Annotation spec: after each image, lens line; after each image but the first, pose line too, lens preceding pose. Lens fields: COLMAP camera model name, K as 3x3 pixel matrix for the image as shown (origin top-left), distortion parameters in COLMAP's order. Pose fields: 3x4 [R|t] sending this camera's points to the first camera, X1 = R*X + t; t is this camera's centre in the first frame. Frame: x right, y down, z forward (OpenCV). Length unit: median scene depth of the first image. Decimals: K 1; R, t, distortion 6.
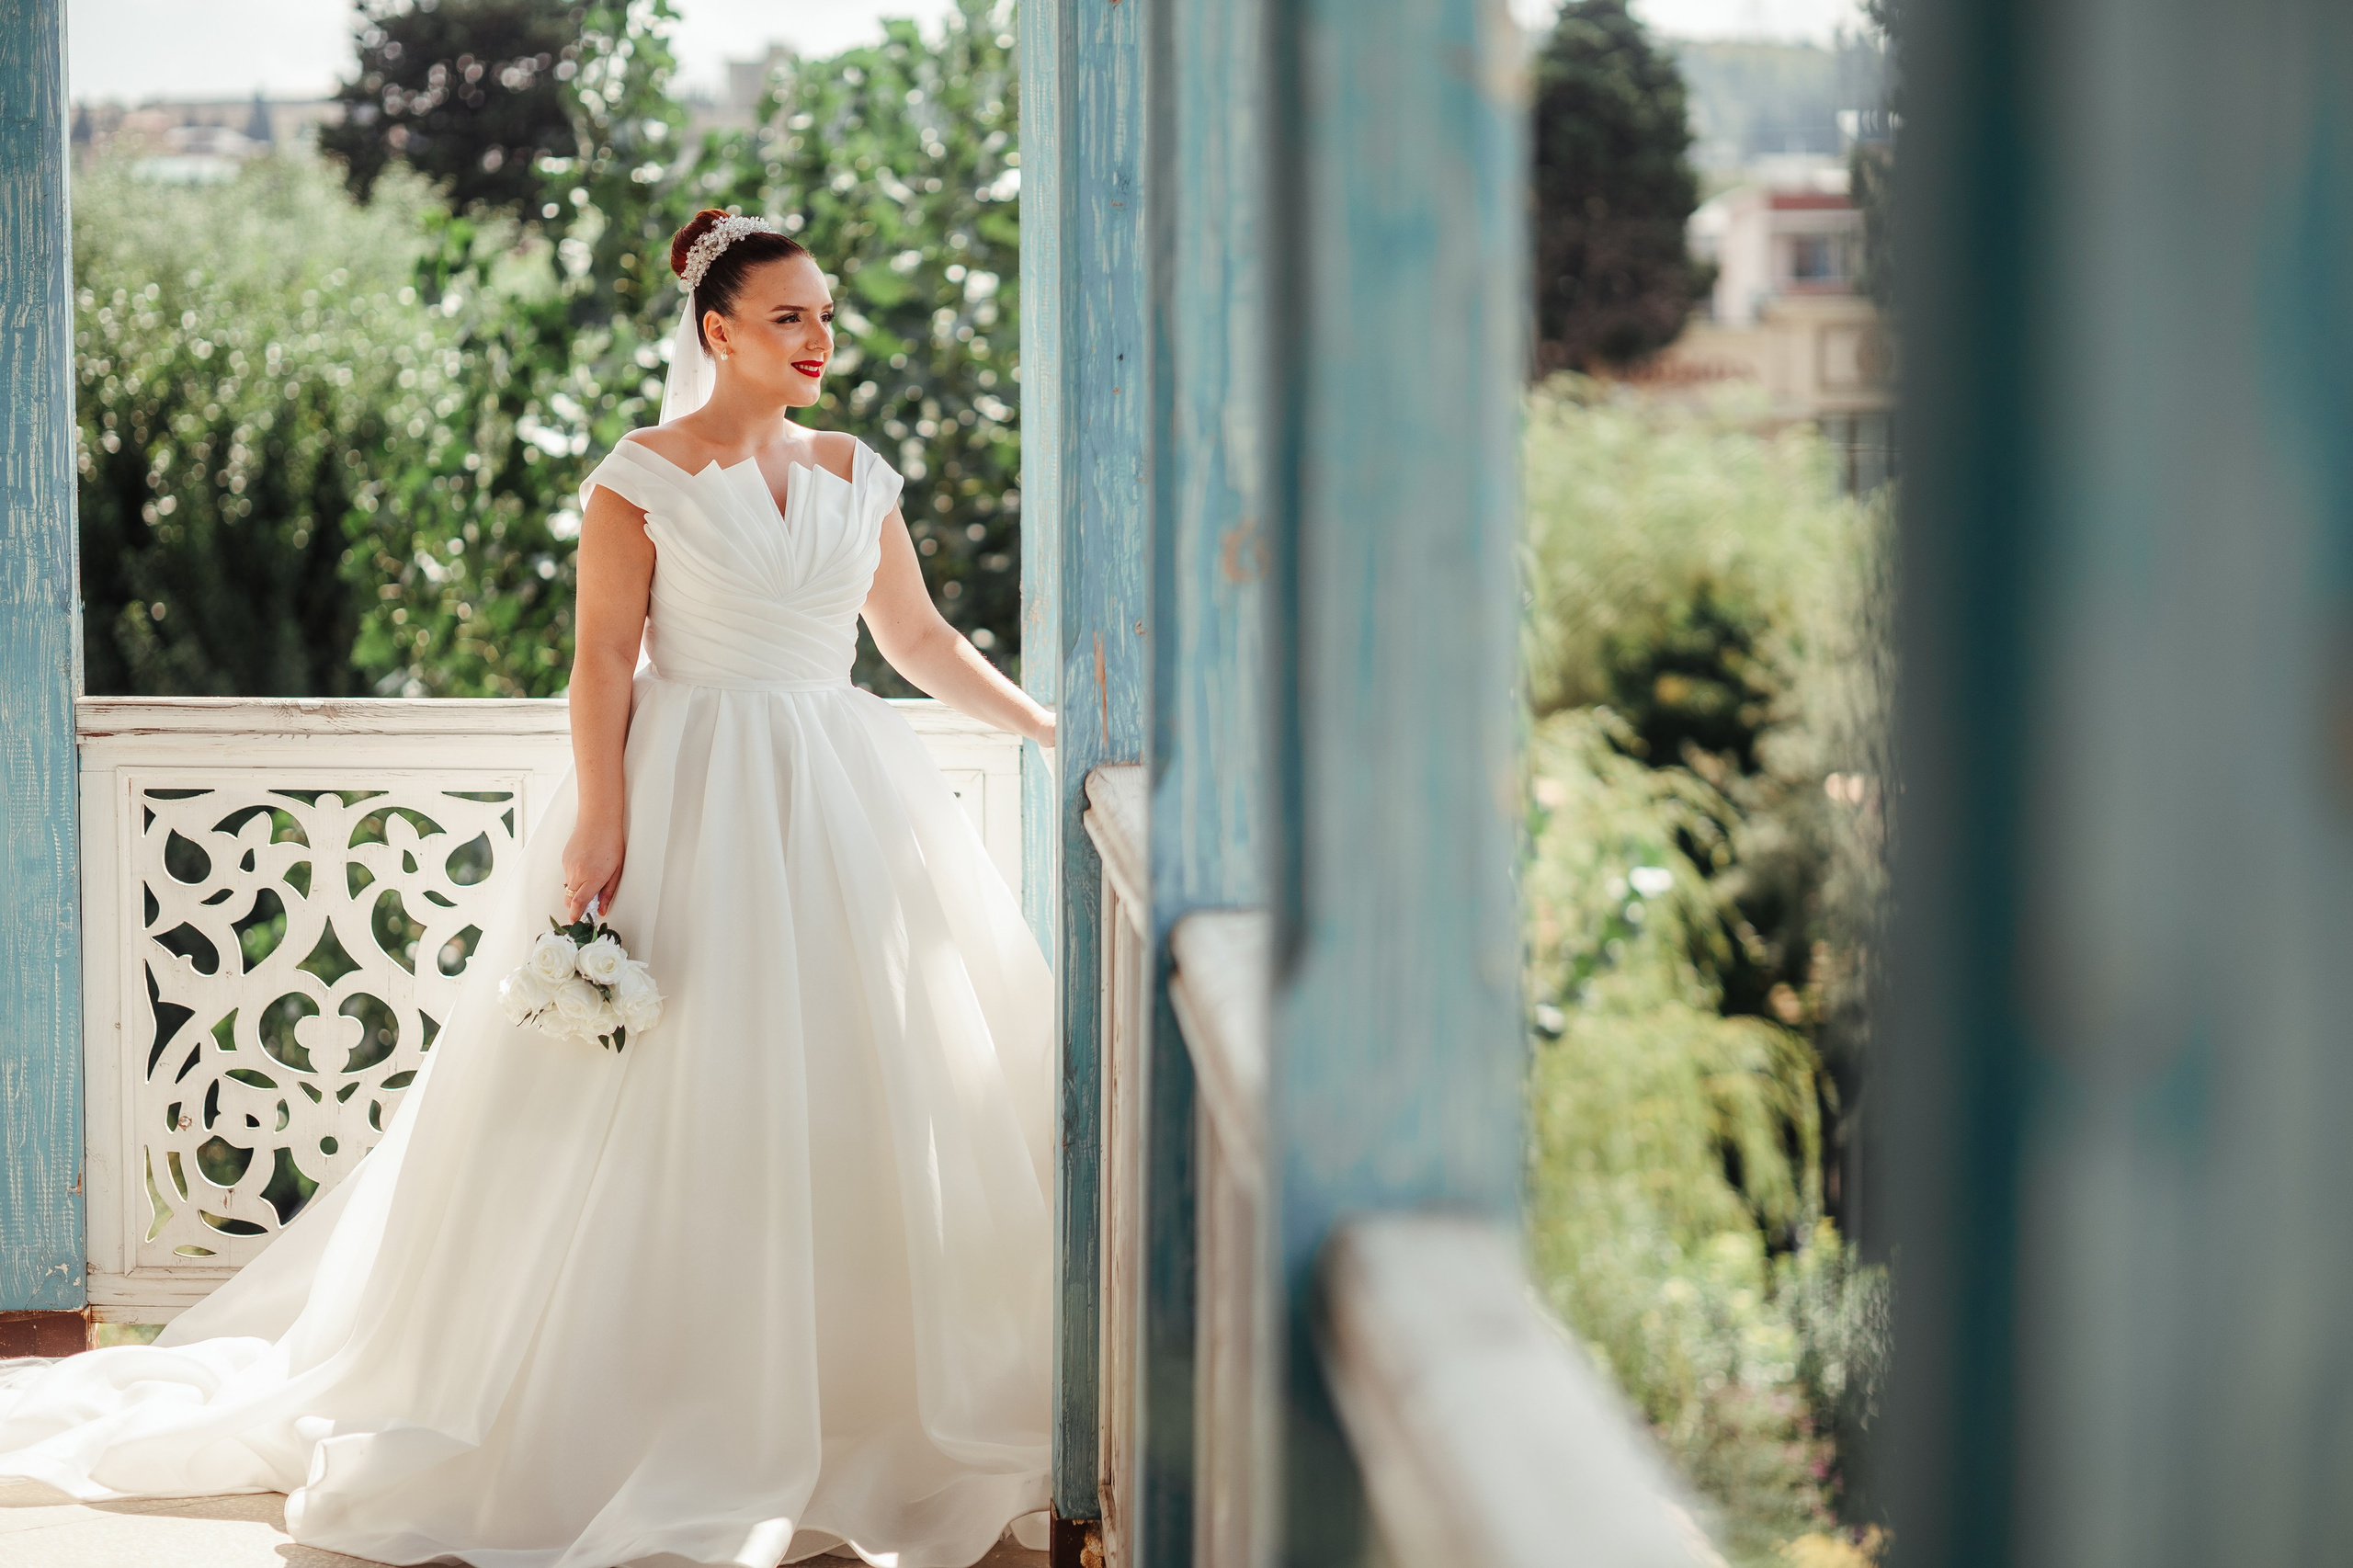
lens RADIAL K [[6080.1, 0, 1232.9], [0, 6080.1, 901.1], [0, 0, 1]] dist [0.123087, 0.000000]
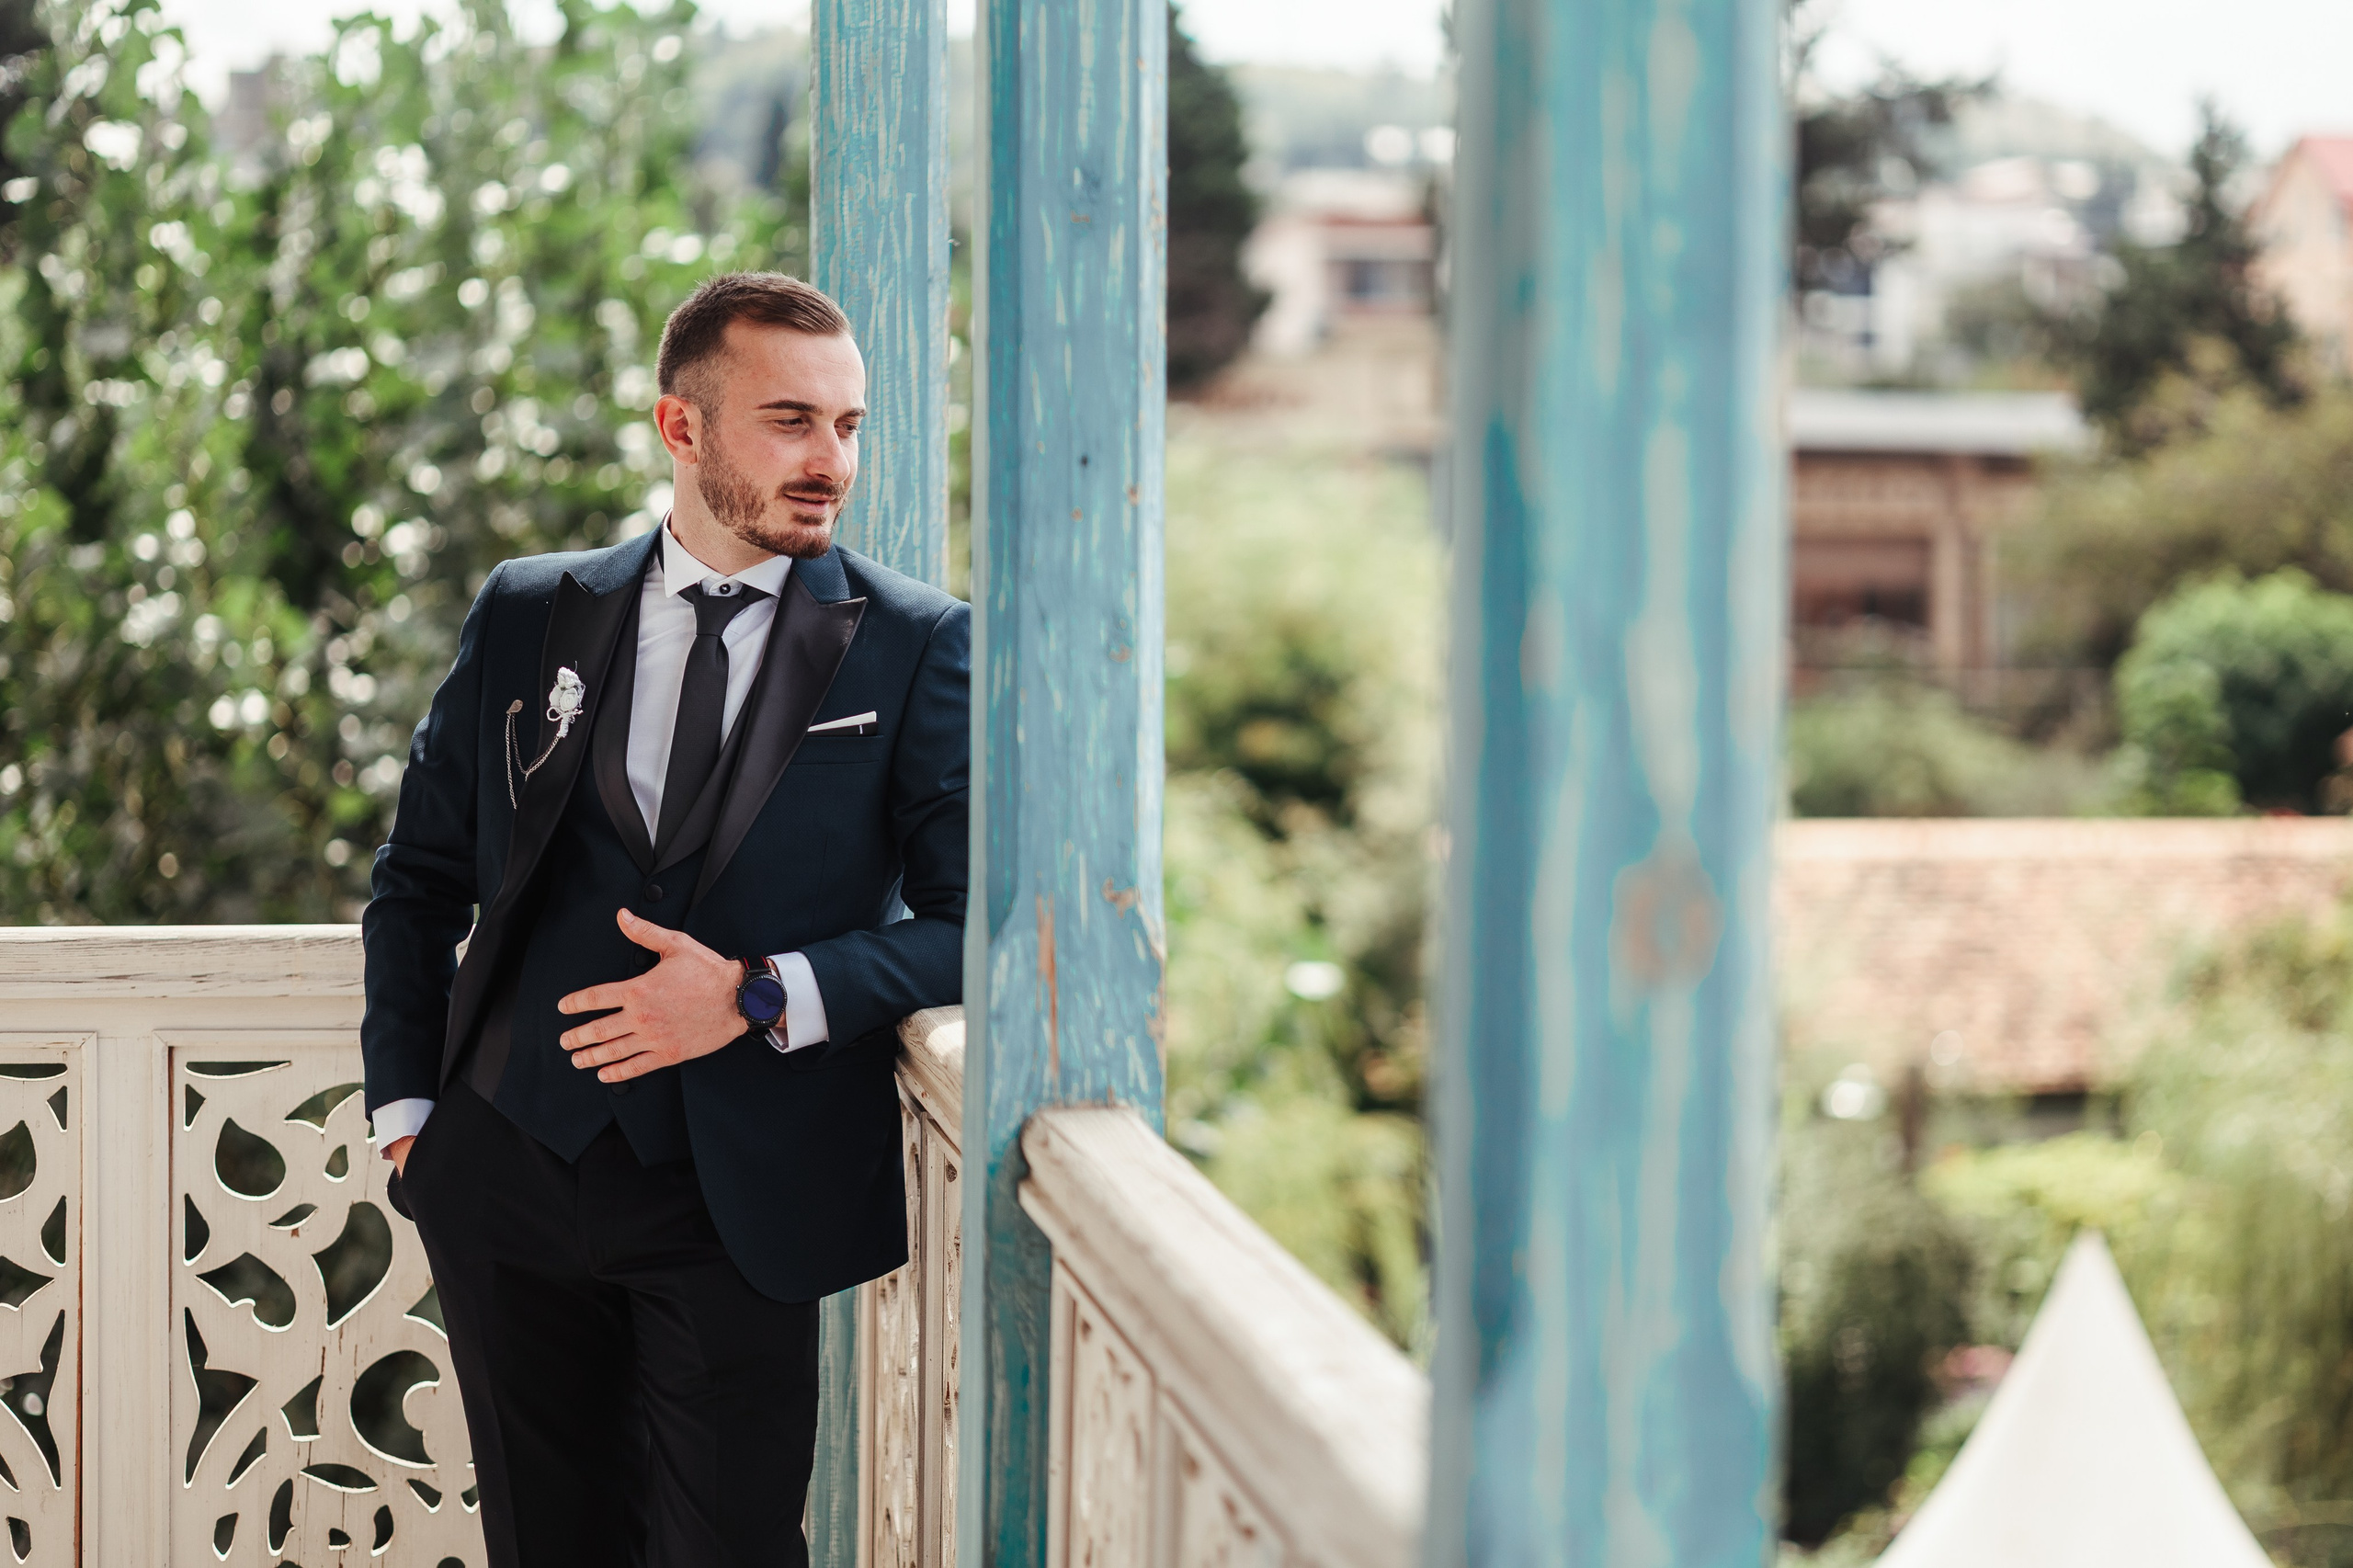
lens RADIAL K [[6080.1, 0, 1345.3], [0, 6080.1, 897.4], [0, 0, 1]] dist [0.123087, 0.000000]
pose [[0.994992, 0.003071, 0.099909, -0.053913], [-0.002729, 0.999990, -0.003566, -0.042019], [-0.099919, 0.003275, 0.994990, 0.370754]]
